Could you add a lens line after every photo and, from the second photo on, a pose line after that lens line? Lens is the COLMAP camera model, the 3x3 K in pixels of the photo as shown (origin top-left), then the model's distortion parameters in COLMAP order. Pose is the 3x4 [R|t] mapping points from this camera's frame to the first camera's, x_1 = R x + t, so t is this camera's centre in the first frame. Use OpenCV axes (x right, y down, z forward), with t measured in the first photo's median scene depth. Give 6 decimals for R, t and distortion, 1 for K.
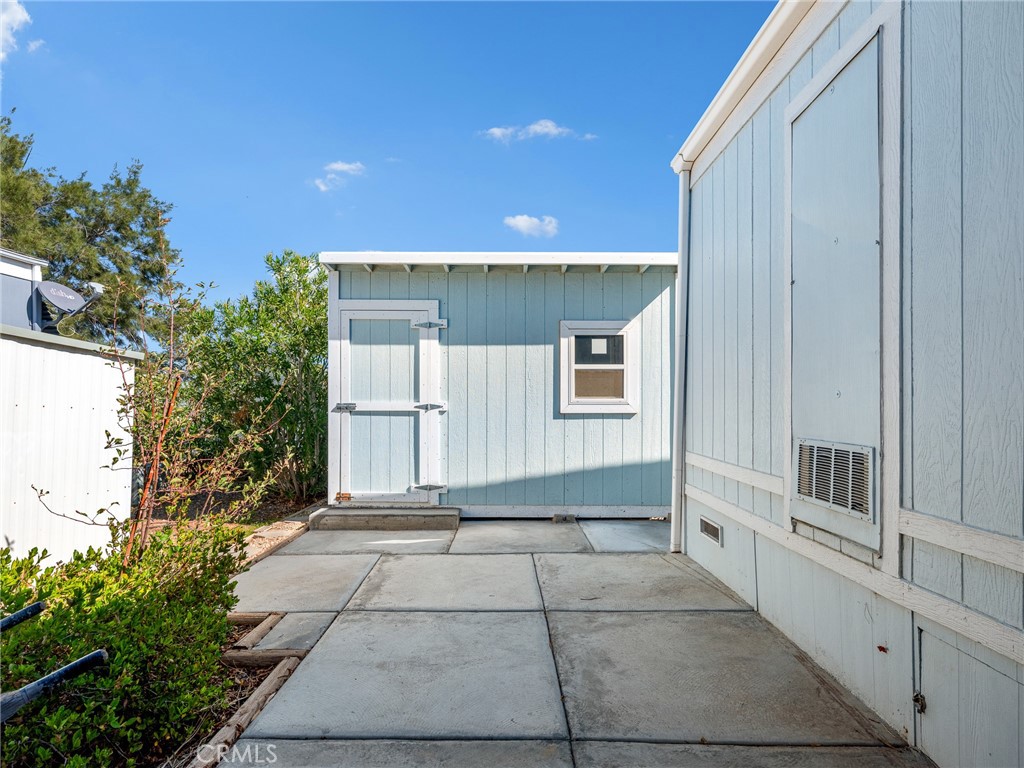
lens RADIAL K [[511.5, 0, 502.2], [0, 511.5, 410.2], [0, 0, 1]] dist [-0.001456, -0.000055]
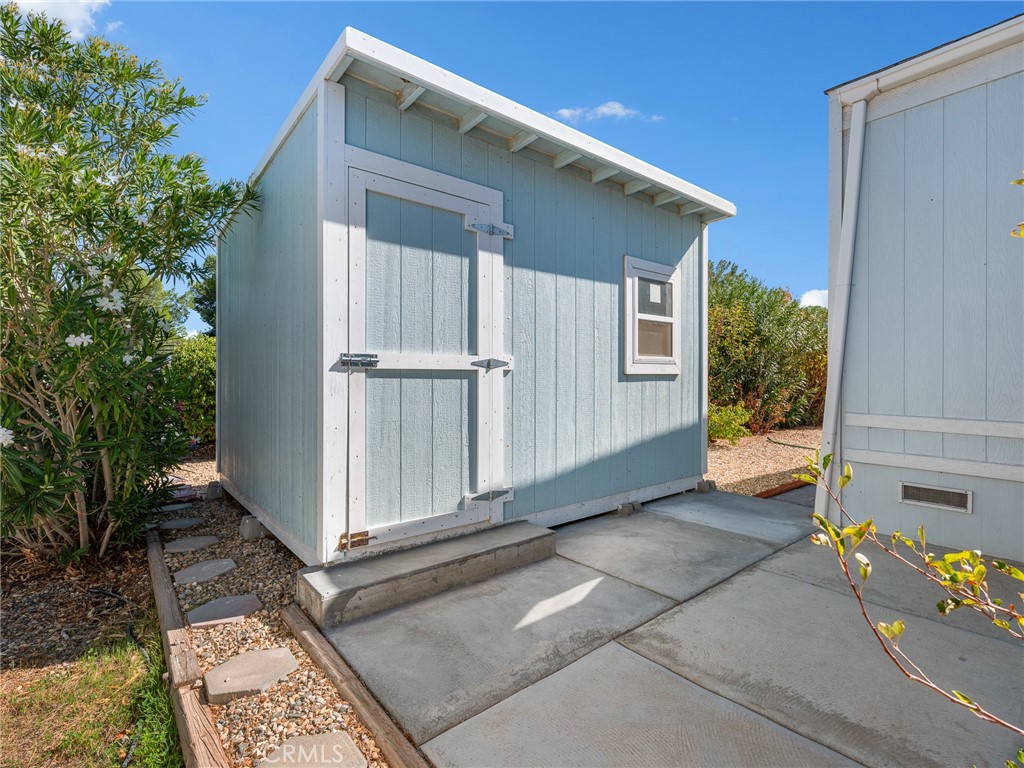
lens RADIAL K [[491.1, 0, 512.4], [0, 491.1, 379.9], [0, 0, 1]] dist [-0.005202, -0.000218]
pose [[0.773314, -0.007241, 0.633981, -0.494567], [0.002403, 0.999961, 0.008491, 0.007977], [-0.634018, -0.005043, 0.773302, 0.530085]]
